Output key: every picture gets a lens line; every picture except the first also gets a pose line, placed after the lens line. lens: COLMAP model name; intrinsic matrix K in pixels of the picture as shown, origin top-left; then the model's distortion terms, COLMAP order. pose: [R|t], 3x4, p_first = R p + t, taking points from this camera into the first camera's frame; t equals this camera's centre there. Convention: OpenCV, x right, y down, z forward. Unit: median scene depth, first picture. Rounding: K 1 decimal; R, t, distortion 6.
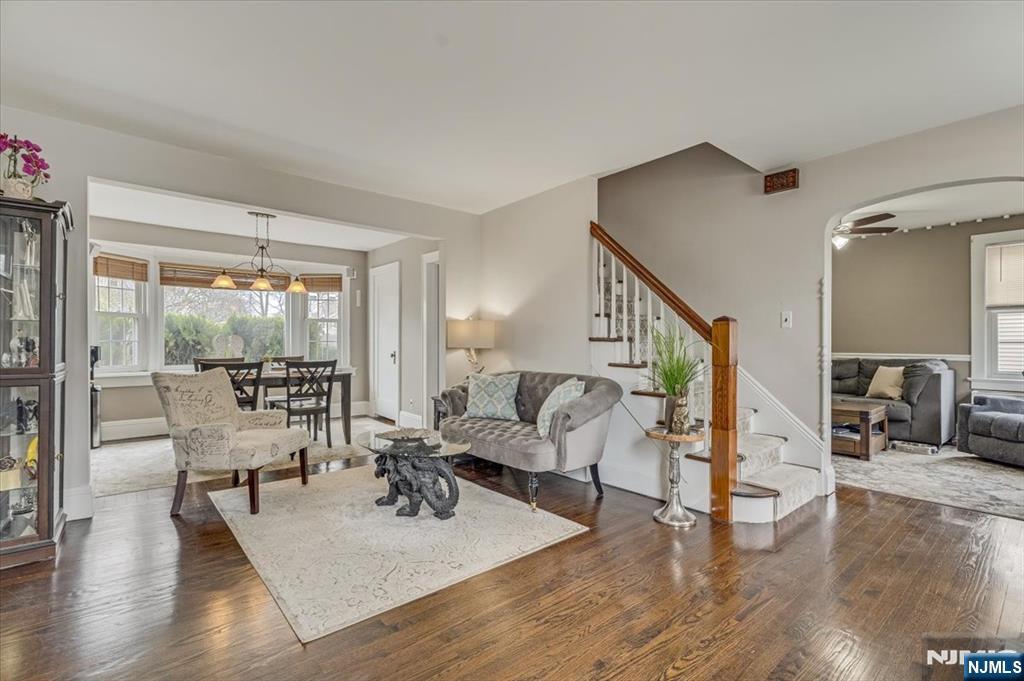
lens RADIAL K [[465.7, 0, 505.2], [0, 465.7, 340.4], [0, 0, 1]] dist [-0.000977, -0.000182]
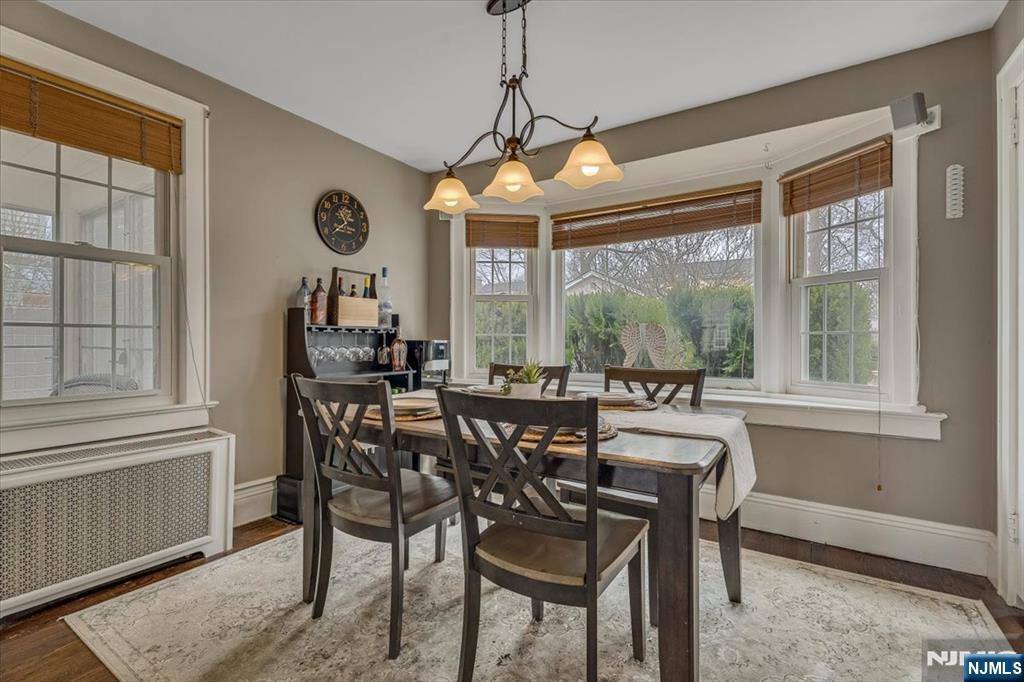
lens RADIAL K [[465.7, 0, 510.6], [0, 465.7, 339.7], [0, 0, 1]] dist [-0.000977, -0.000182]
pose [[0.298969, -0.004747, -0.954251, -0.158856], [-0.000729, 0.999986, -0.005203, 0.013541], [0.954263, 0.002252, 0.298961, 0.882798]]
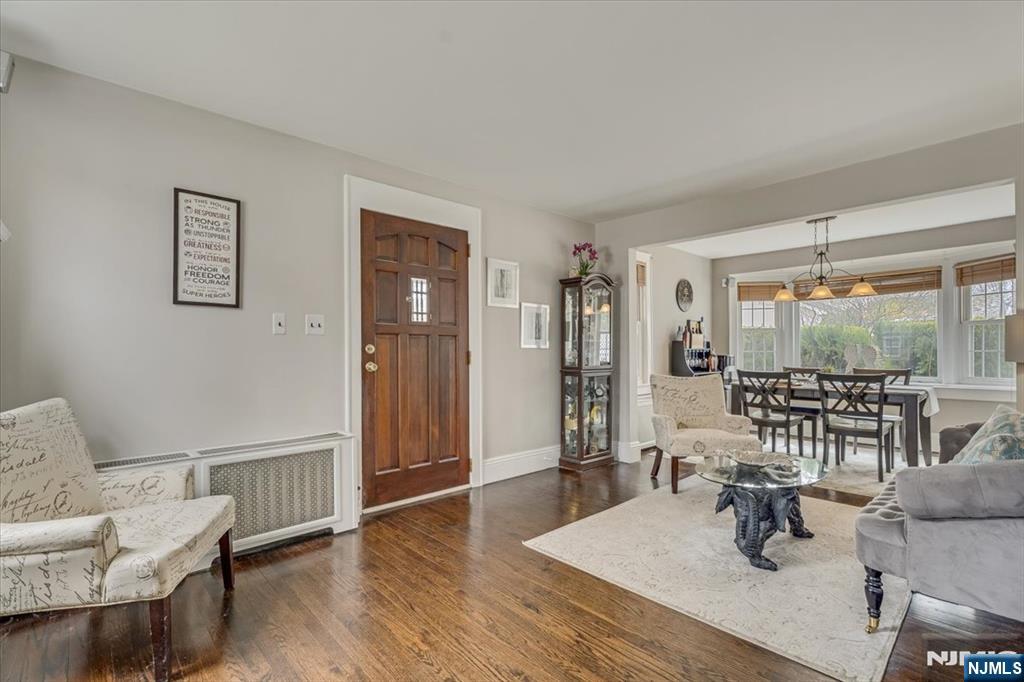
lens RADIAL K [[465.7, 0, 507.8], [0, 465.7, 349.0], [0, 0, 1]] dist [-0.000977, -0.000182]
pose [[0.039586, -0.009048, -0.999175, 0.407031], [0.004301, 0.999951, -0.008884, 0.002337], [0.999207, -0.003946, 0.039623, 0.317043]]
